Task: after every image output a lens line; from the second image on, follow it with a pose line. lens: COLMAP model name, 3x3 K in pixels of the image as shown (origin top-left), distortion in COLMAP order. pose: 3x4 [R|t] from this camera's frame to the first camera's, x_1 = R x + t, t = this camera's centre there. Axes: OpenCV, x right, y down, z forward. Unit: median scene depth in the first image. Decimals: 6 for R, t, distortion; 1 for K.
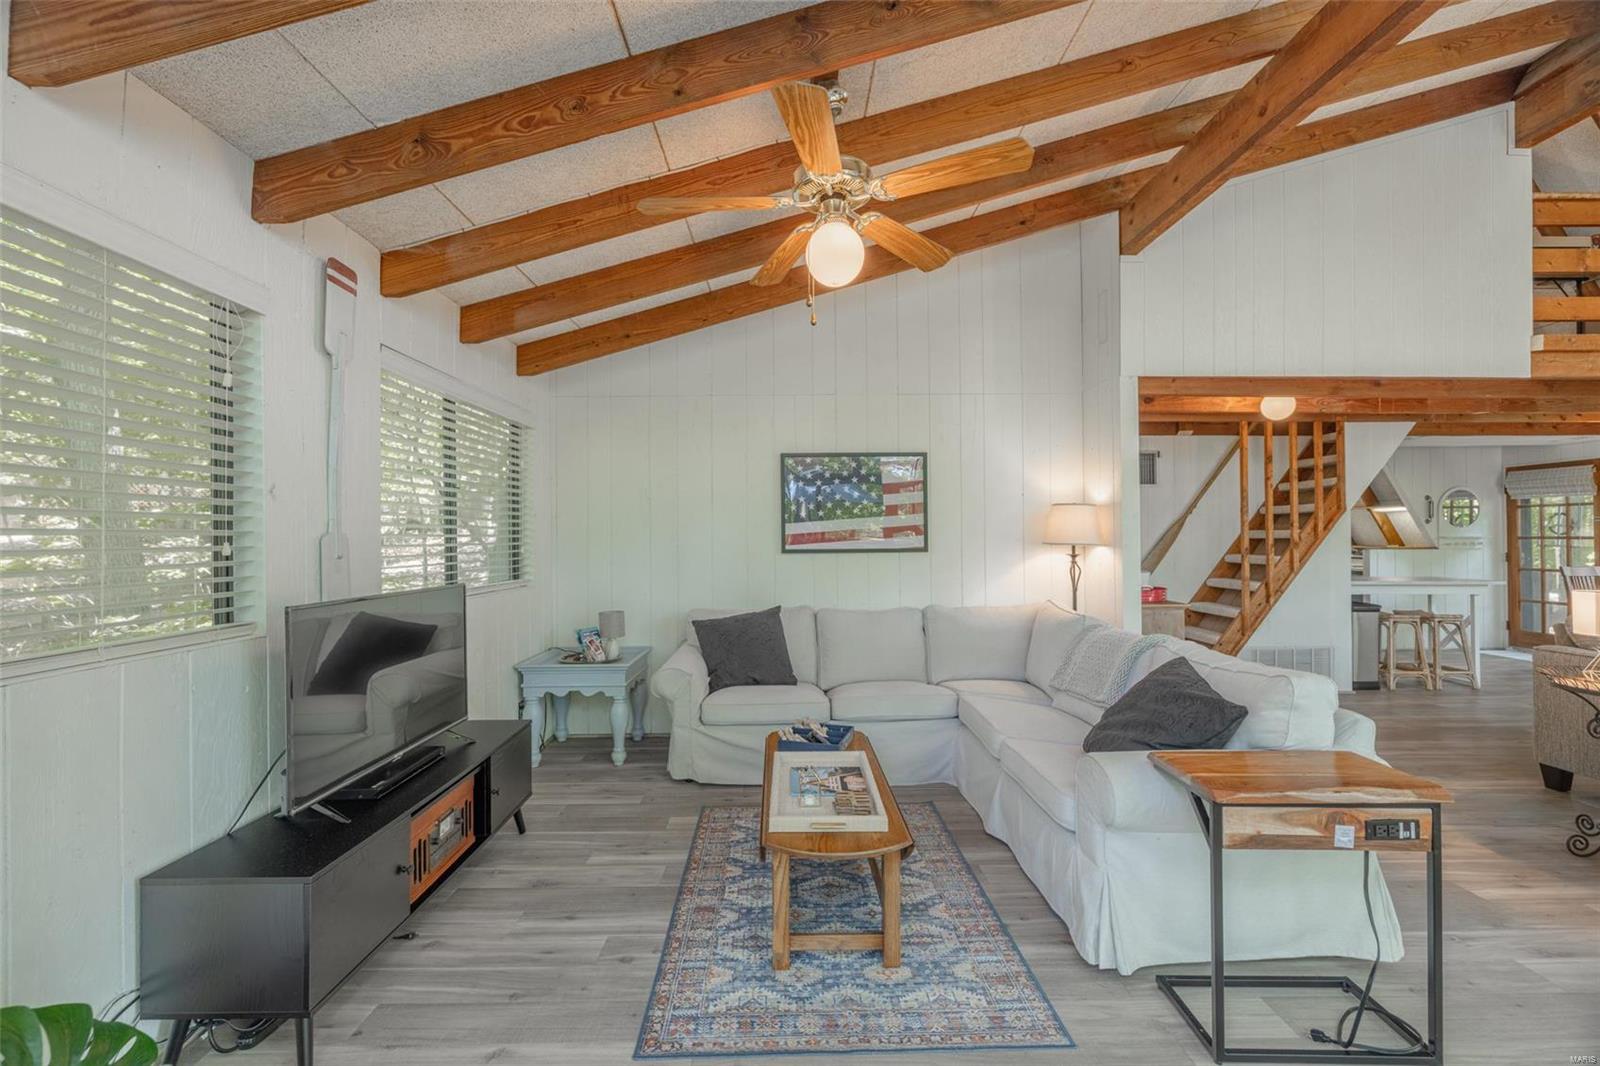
lens RADIAL K [[668.1, 0, 792.9], [0, 668.1, 530.9], [0, 0, 1]] dist [-0.002557, 0.000617]
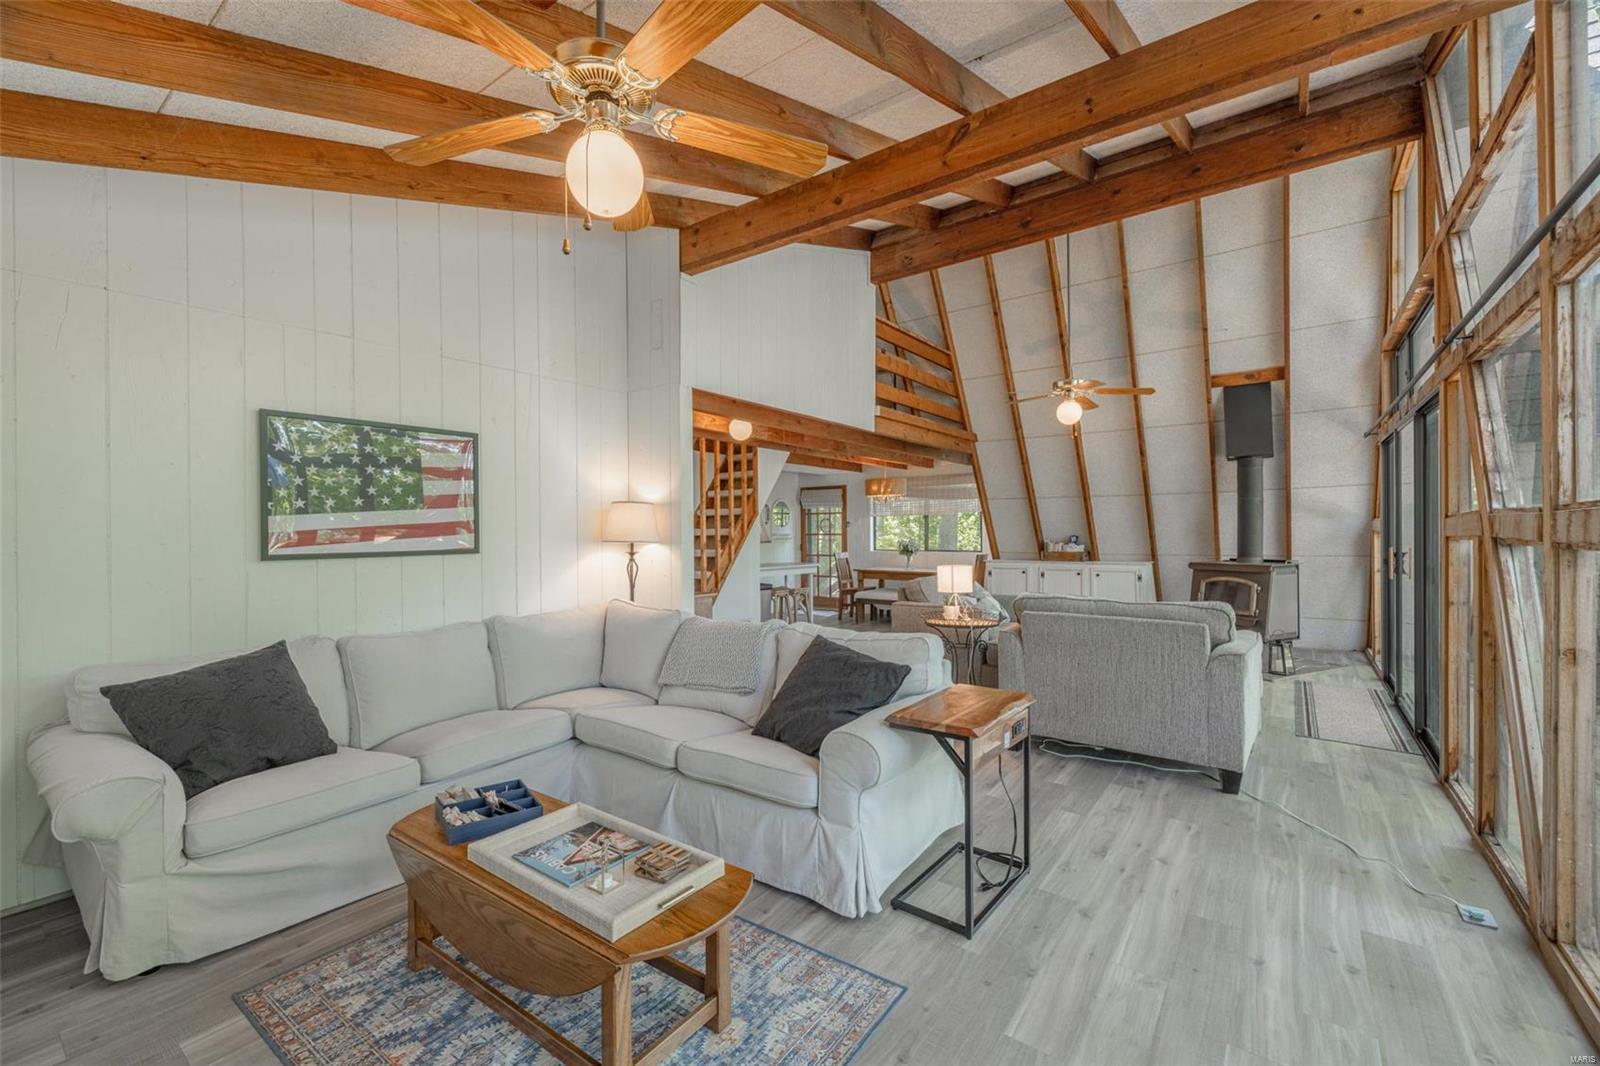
lens RADIAL K [[668.1, 0, 792.9], [0, 668.1, 530.9], [0, 0, 1]] dist [-0.002557, 0.000617]
pose [[0.596222, 0.001724, 0.802817, -0.263995], [-0.004791, 0.999988, 0.001411, 0.000552], [-0.802805, -0.004687, 0.596223, 0.216095]]
